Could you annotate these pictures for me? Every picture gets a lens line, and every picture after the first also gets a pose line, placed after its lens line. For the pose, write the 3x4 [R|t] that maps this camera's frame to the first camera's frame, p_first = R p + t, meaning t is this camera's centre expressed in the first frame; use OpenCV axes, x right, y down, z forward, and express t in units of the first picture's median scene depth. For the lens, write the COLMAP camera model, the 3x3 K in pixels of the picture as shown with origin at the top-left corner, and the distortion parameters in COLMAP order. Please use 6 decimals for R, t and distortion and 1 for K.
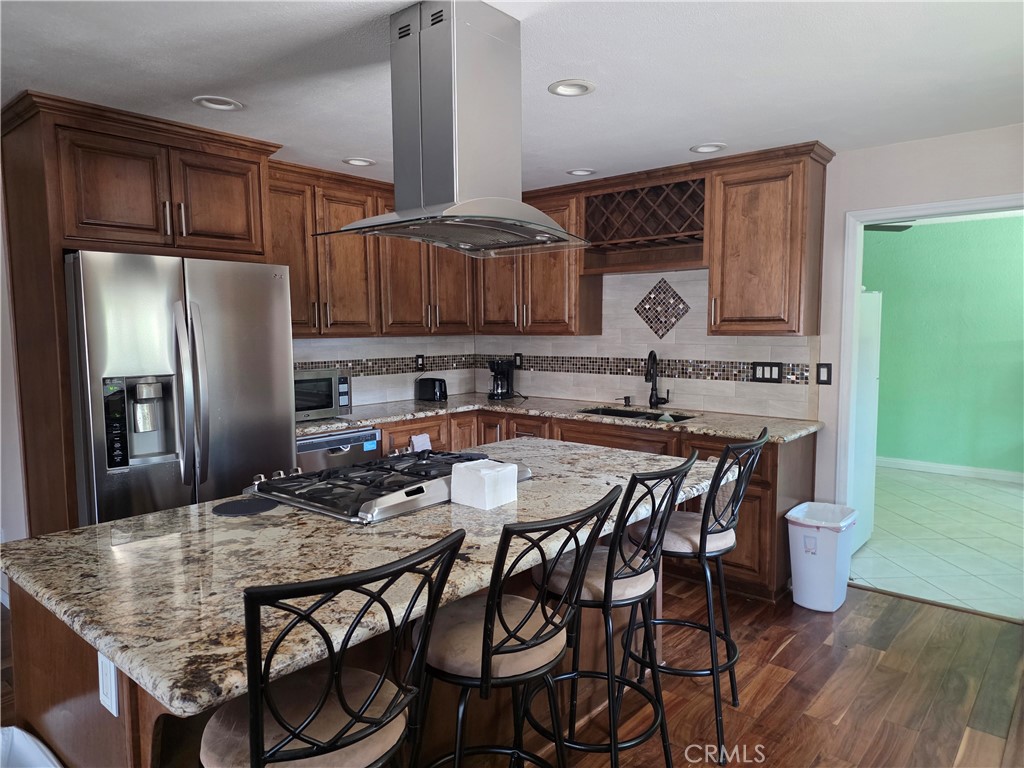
lens RADIAL K [[687.5, 0, 477.7], [0, 687.5, 395.3], [0, 0, 1]] dist [0.048920, -0.029526]
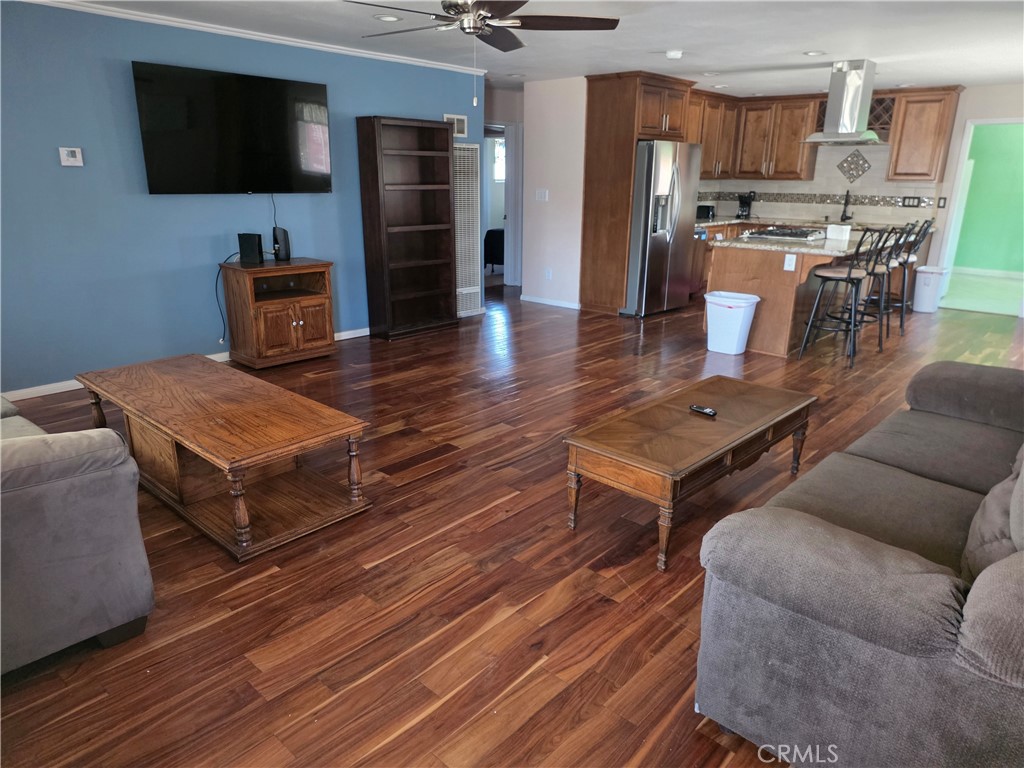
lens RADIAL K [[687.5, 0, 510.1], [0, 687.5, 387.0], [0, 0, 1]] dist [0.048920, -0.029526]
pose [[0.999693, 0.024572, 0.003297, -0.686303], [-0.024727, 0.978585, 0.204355, 0.100015], [0.001795, -0.204373, 0.978891, -1.006600]]
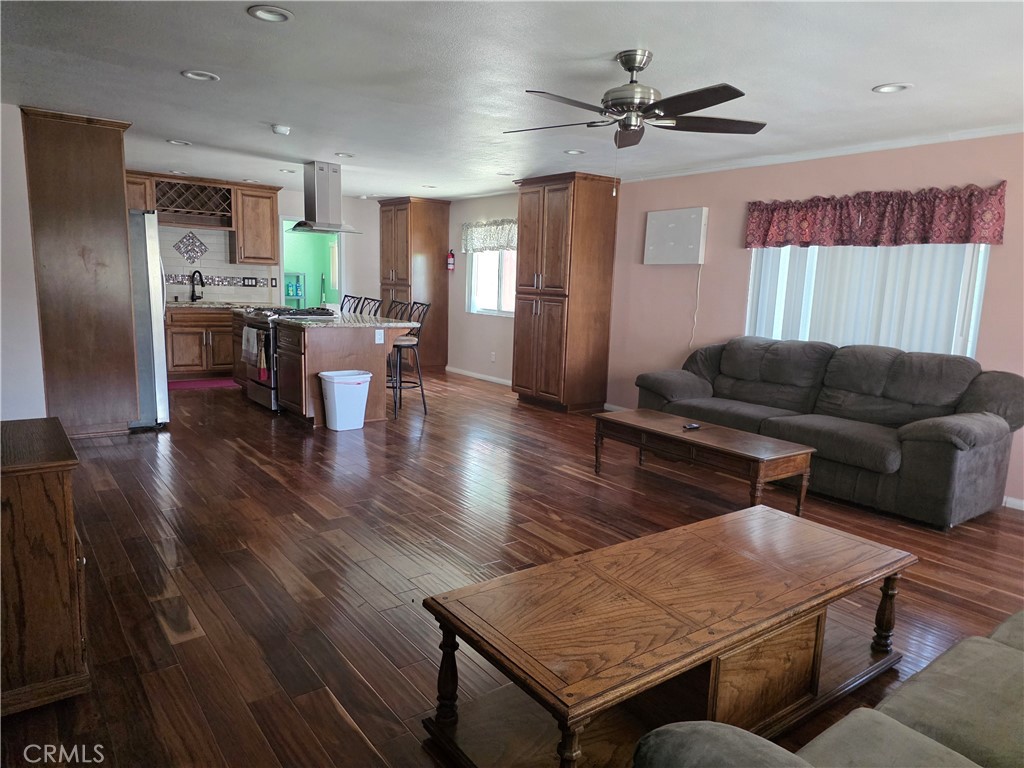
lens RADIAL K [[687.5, 0, 511.1], [0, 687.5, 386.9], [0, 0, 1]] dist [0.048920, -0.029526]
pose [[0.185157, -0.139087, 0.972816, -1.549099], [0.059589, 0.989701, 0.130159, 0.057381], [-0.980901, 0.033869, 0.191538, -0.212141]]
